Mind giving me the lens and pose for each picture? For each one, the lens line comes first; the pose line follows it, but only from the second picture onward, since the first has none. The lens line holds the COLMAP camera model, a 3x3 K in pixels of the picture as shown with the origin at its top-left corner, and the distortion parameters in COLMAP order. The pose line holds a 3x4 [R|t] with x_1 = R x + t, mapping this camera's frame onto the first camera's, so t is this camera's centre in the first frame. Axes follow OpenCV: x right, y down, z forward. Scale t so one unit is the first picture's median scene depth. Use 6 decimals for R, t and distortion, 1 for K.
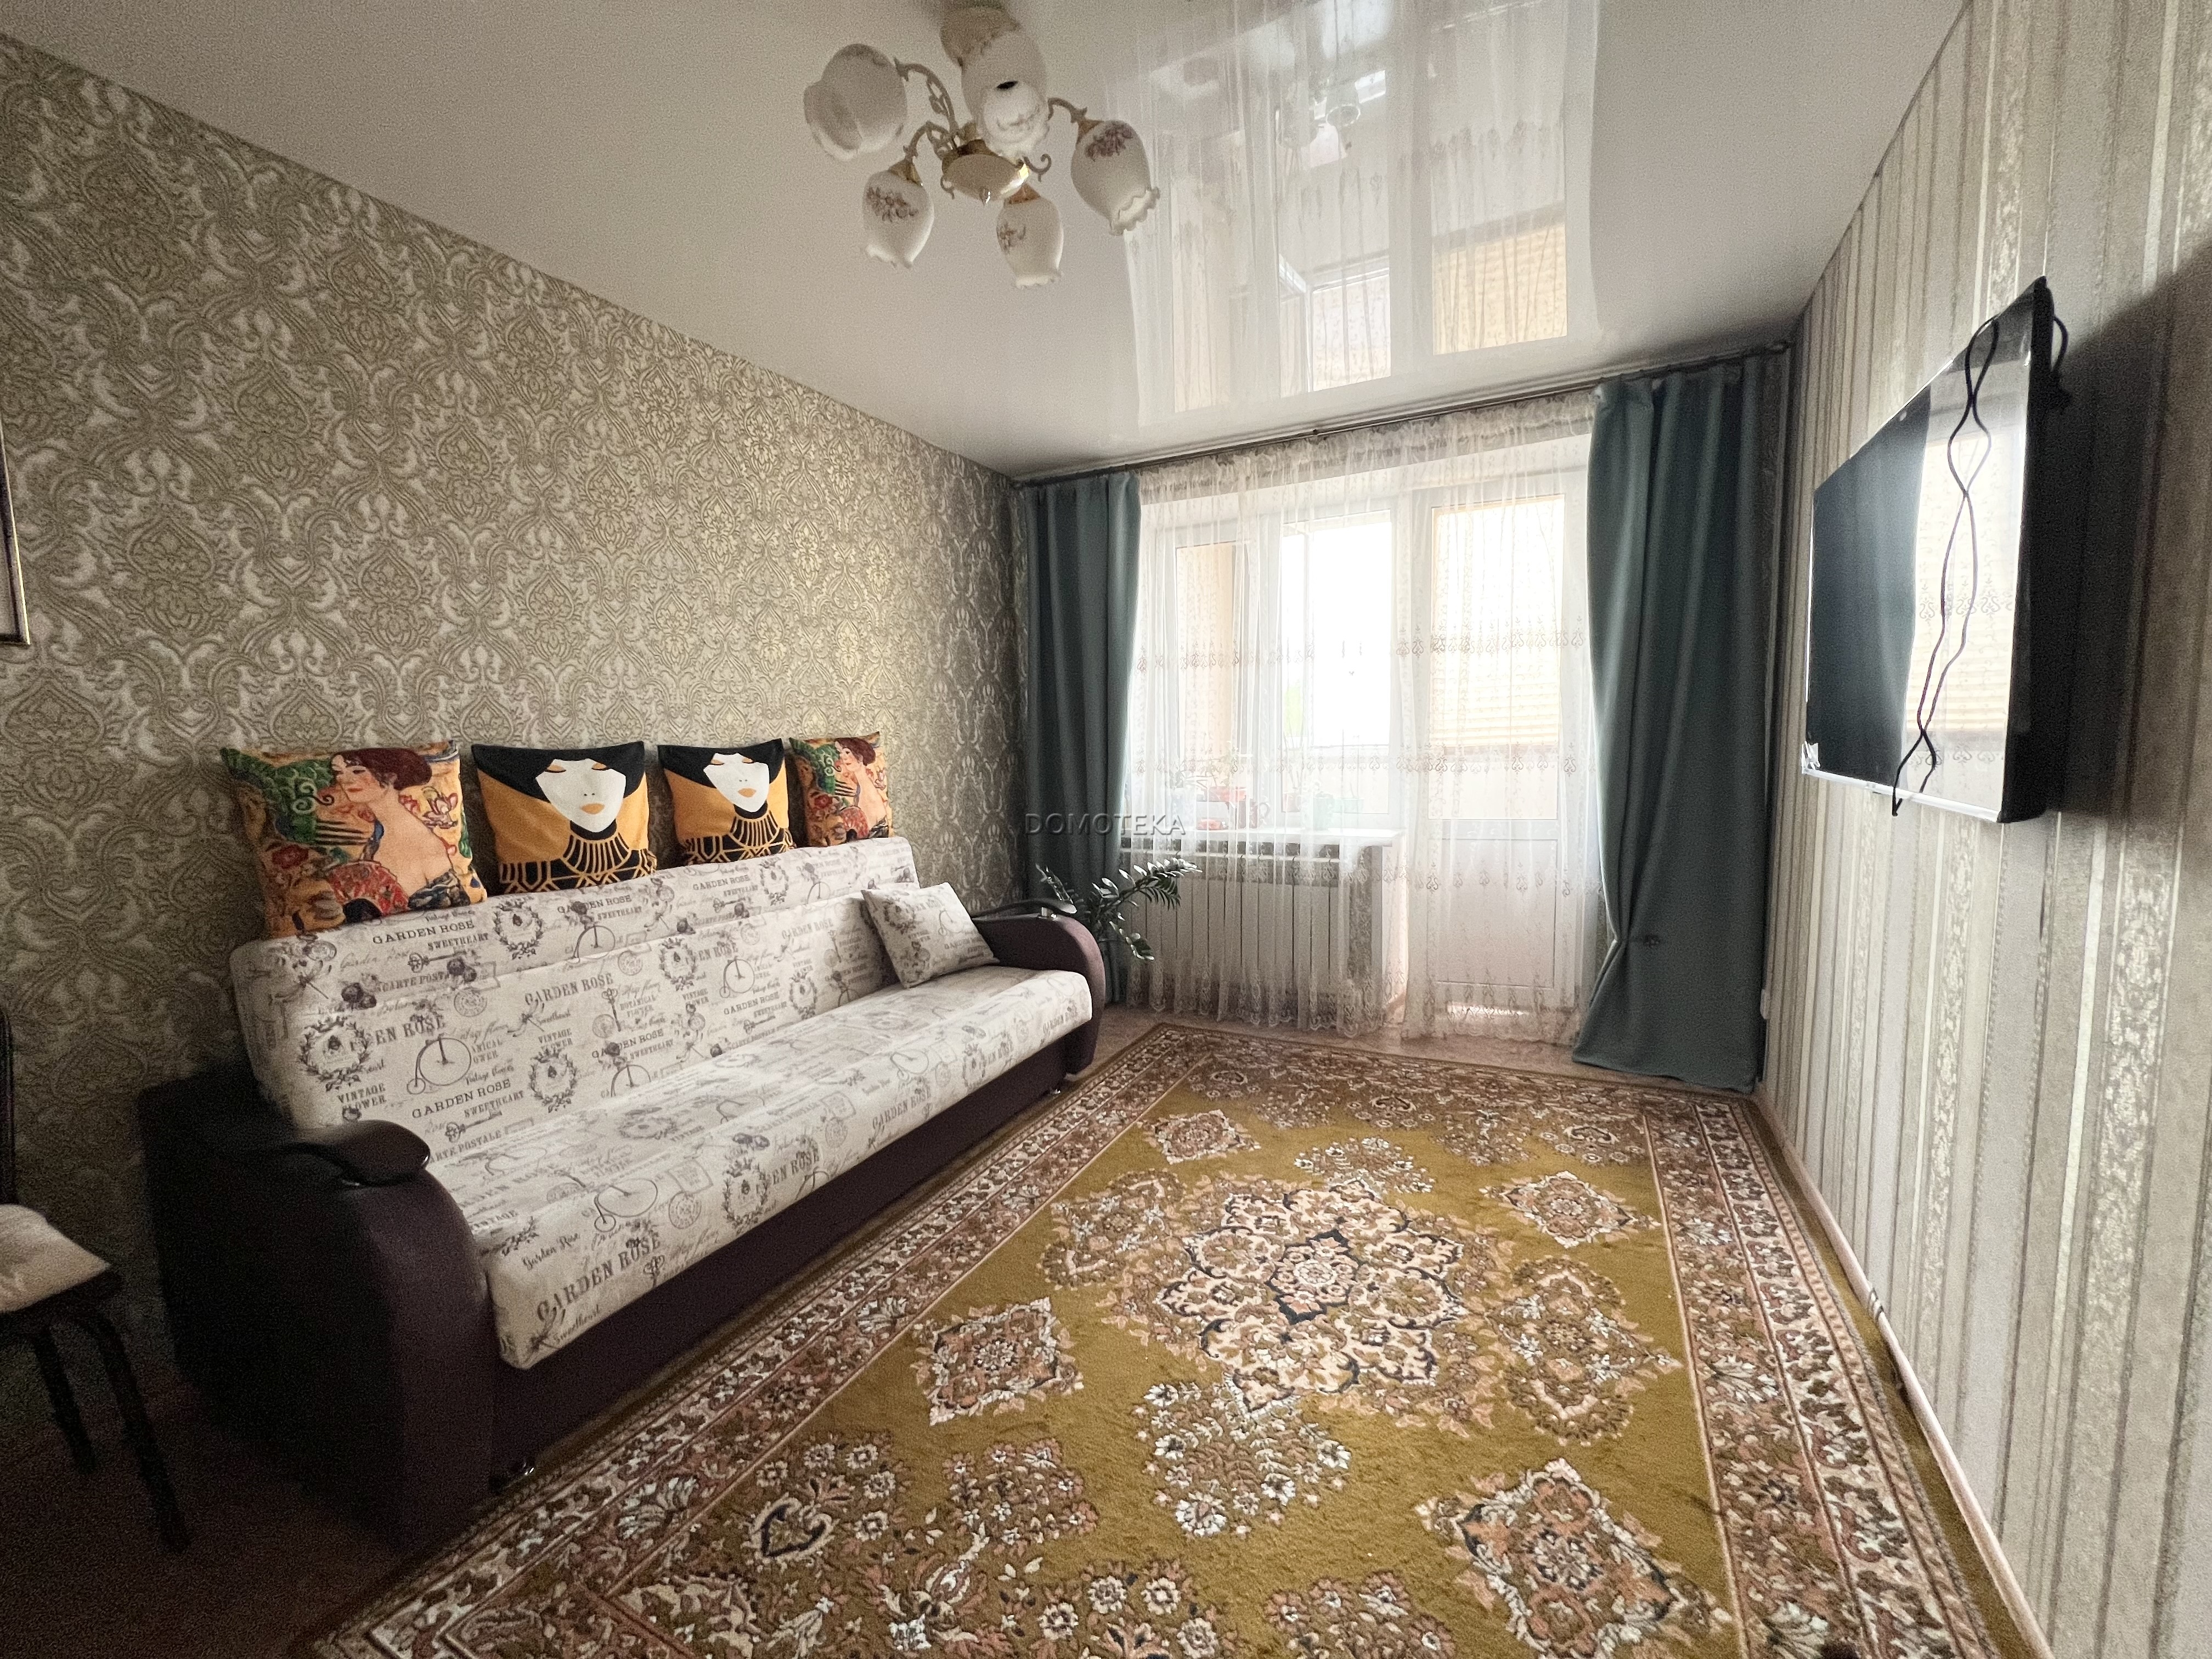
lens RADIAL K [[886.1, 0, 1100.9], [0, 886.1, 825.5], [0, 0, 1]] dist [-0.001294, -0.000359]
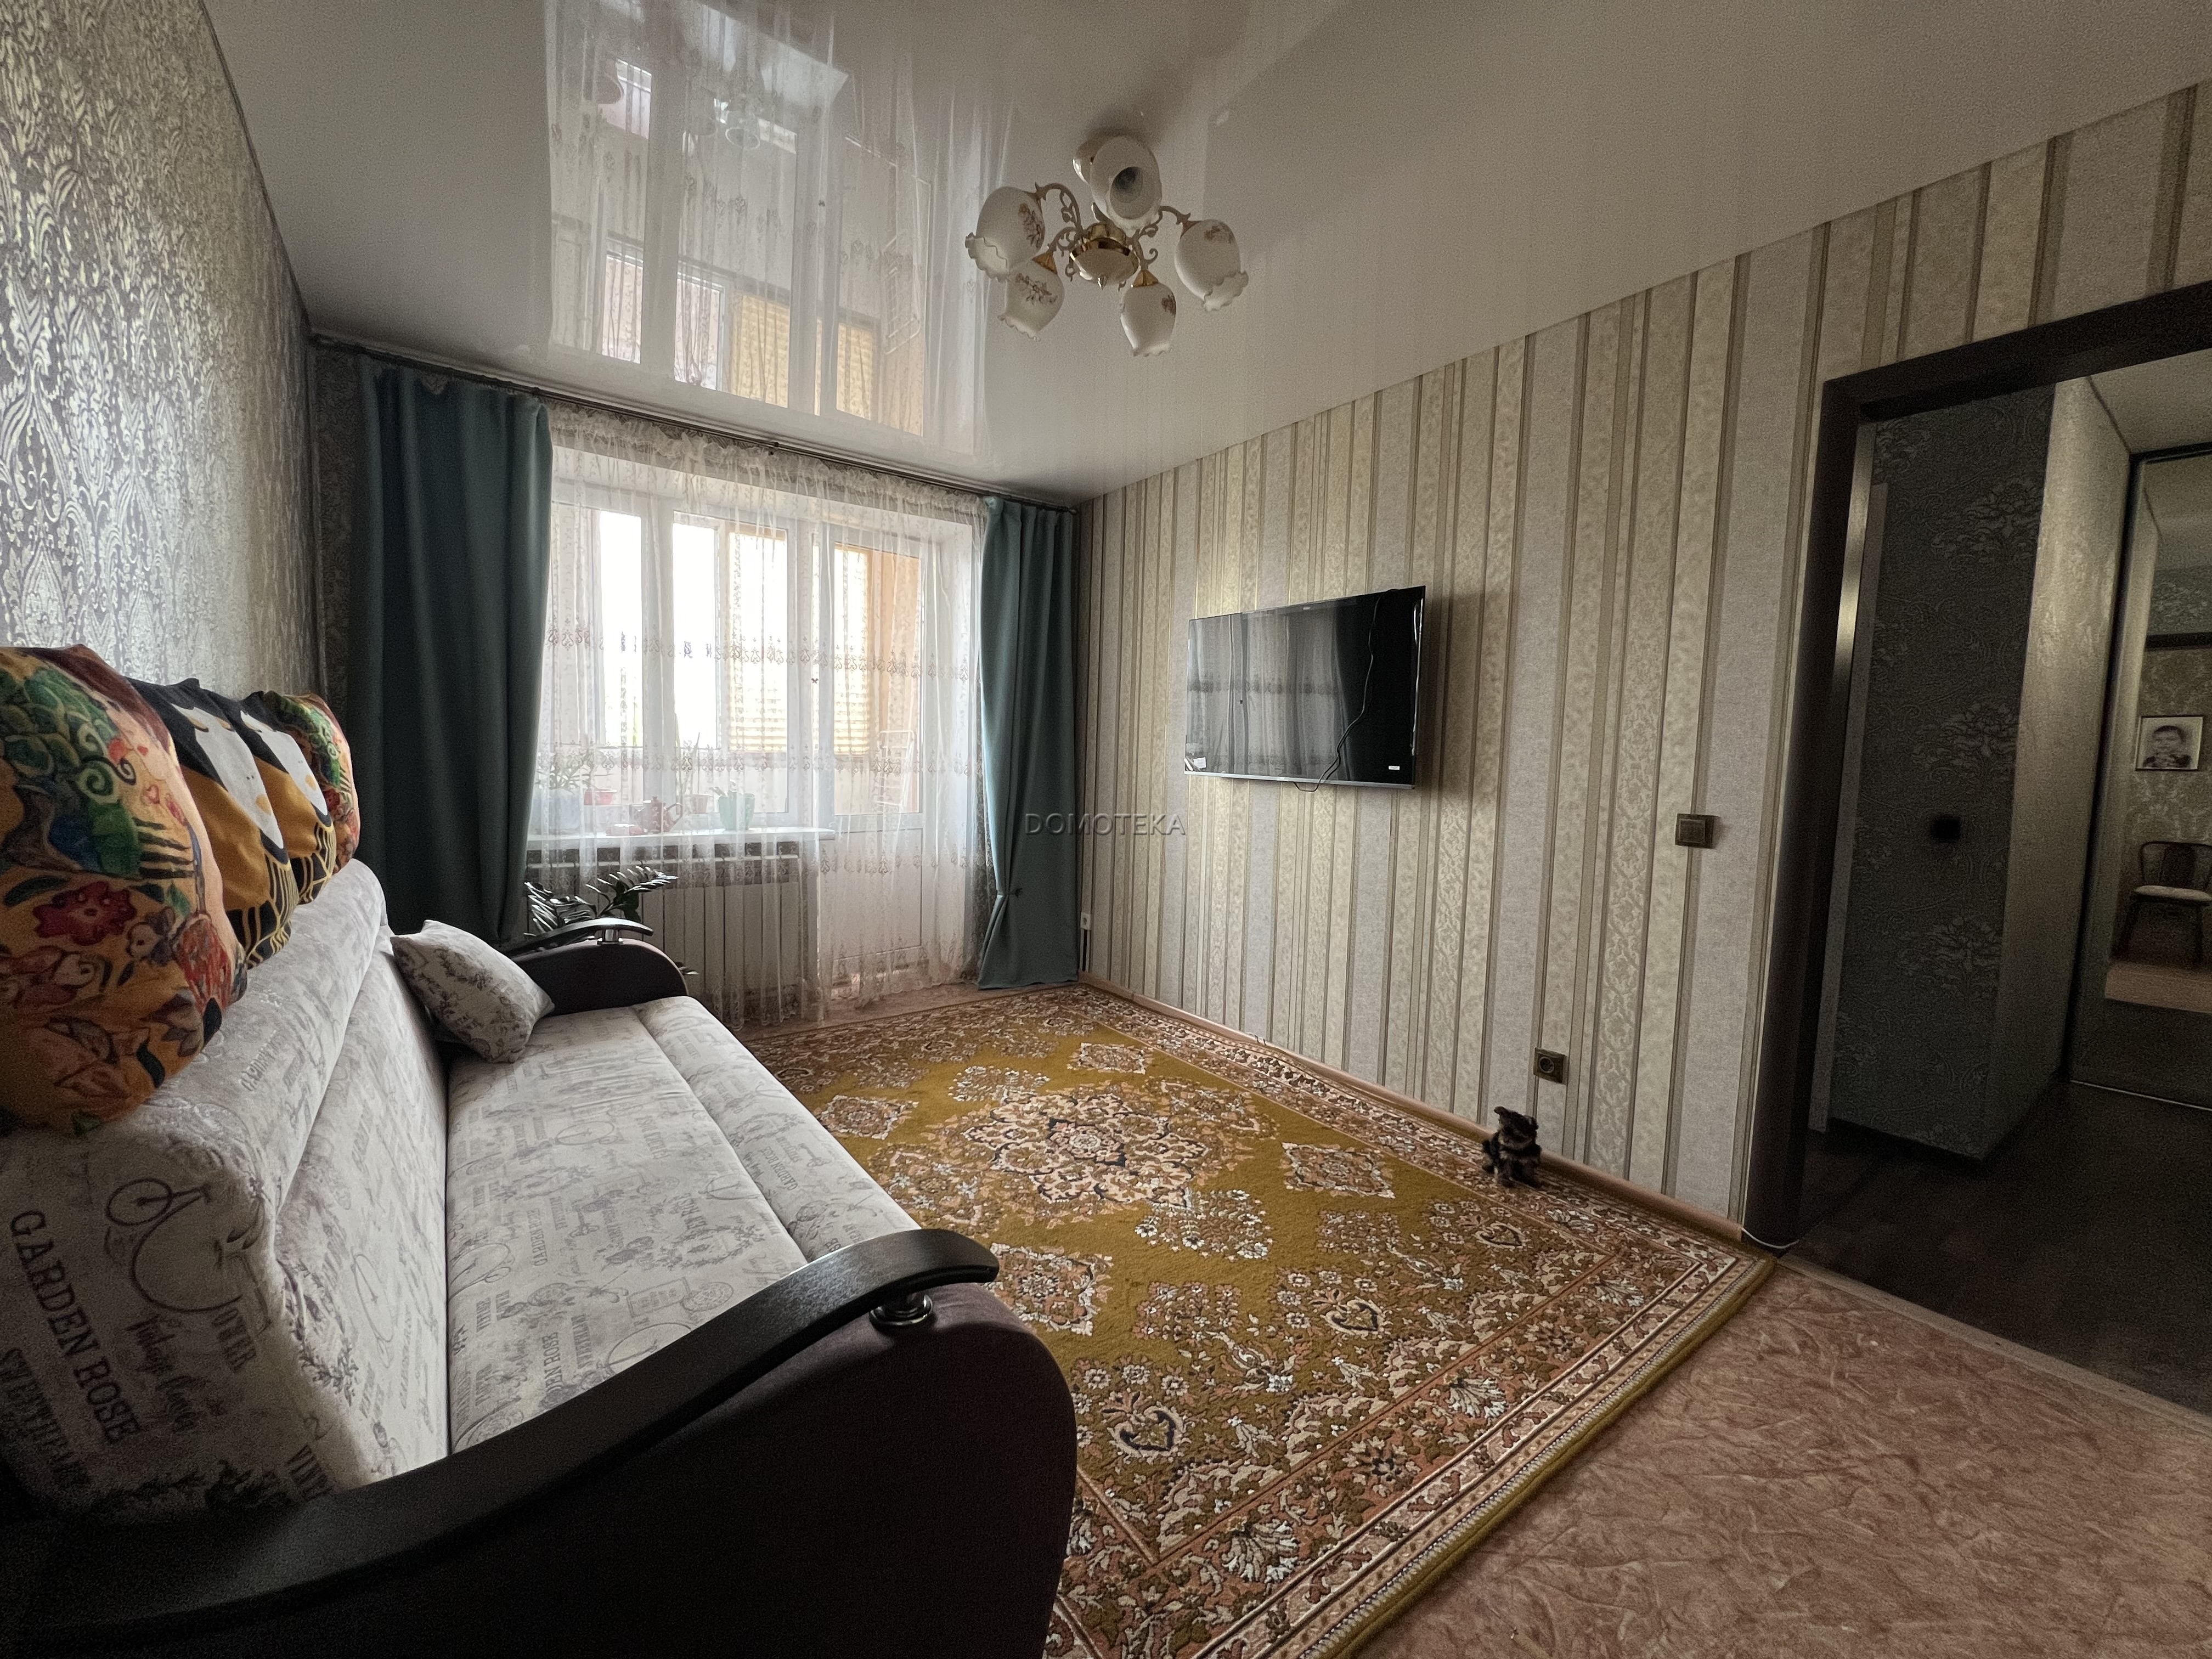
lens RADIAL K [[888.5, 0, 1102.6], [0, 888.5, 827.1], [0, 0, 1]] dist [-0.002045, 0.000204]
pose [[0.436773, -0.035946, 0.898853, -0.982641], [0.049116, 0.998664, 0.016071, 0.011868], [-0.898230, 0.037129, 0.437955, 0.390169]]
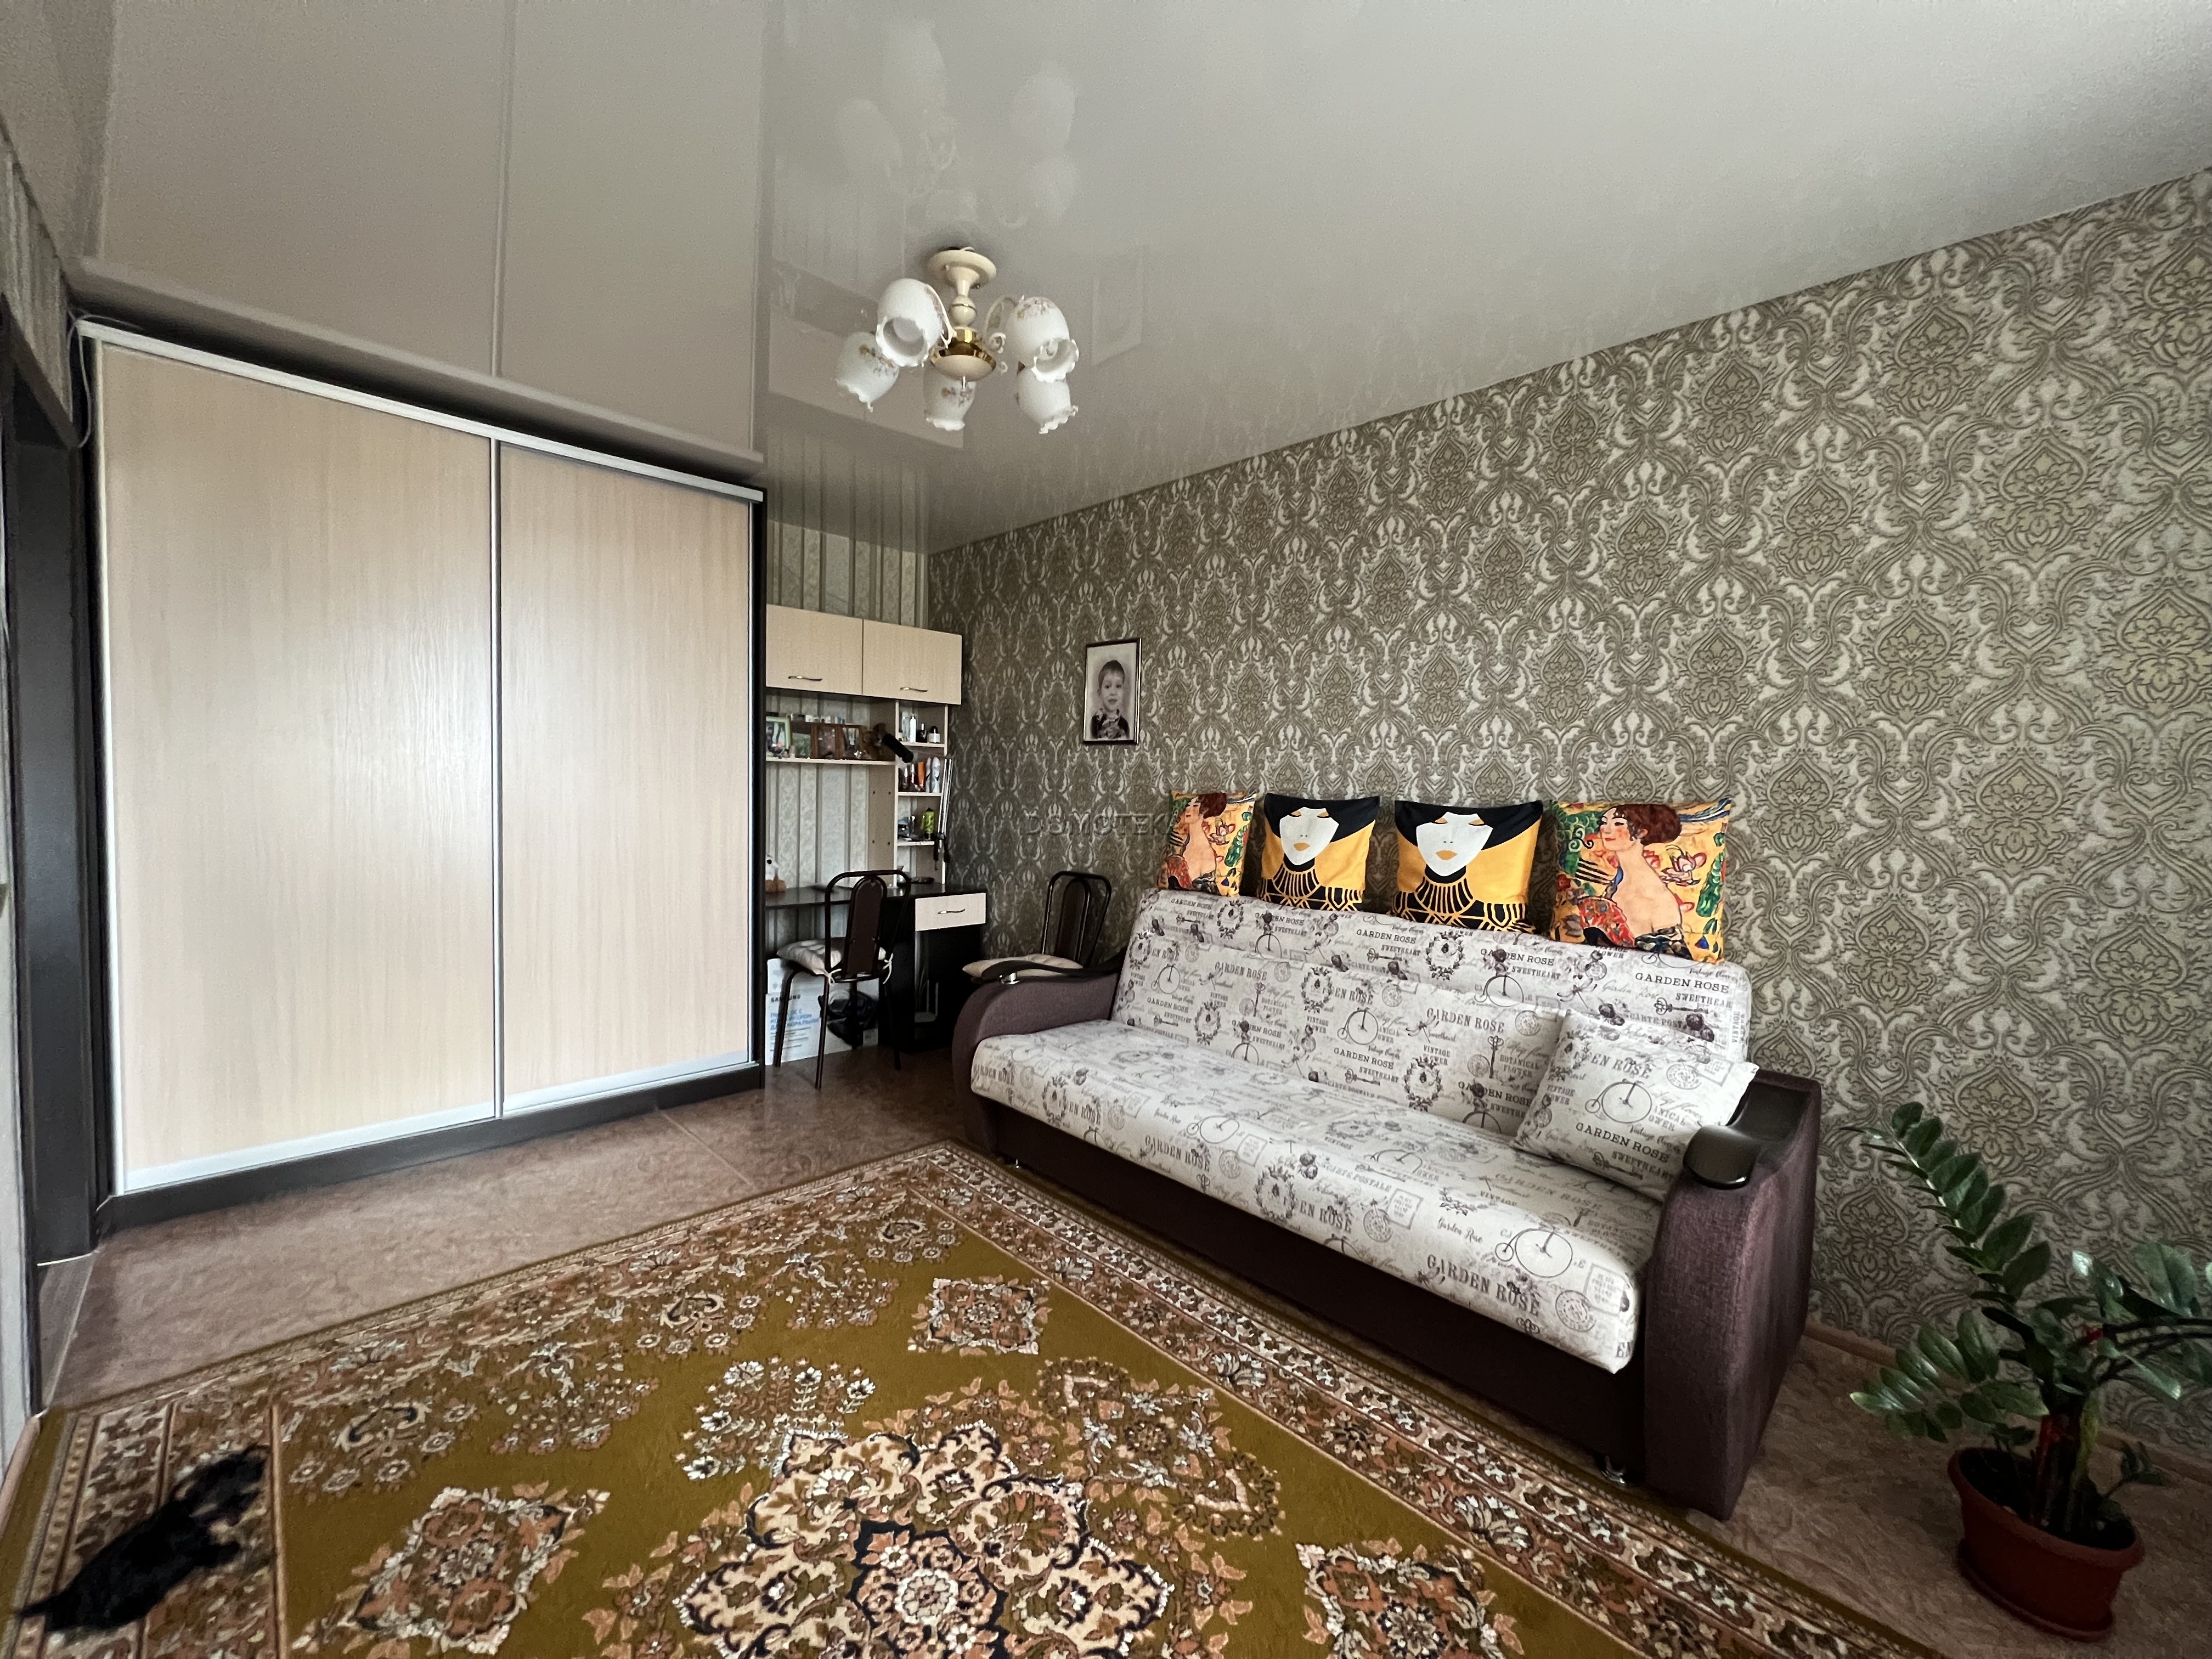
lens RADIAL K [[886.2, 0, 1102.1], [0, 886.2, 826.9], [0, 0, 1]] dist [-0.001750, 0.000297]
pose [[-0.308565, 0.062003, -0.949180, 0.849856], [-0.111267, 0.988670, 0.100754, -0.170119], [0.944673, 0.136702, -0.298170, 1.312433]]
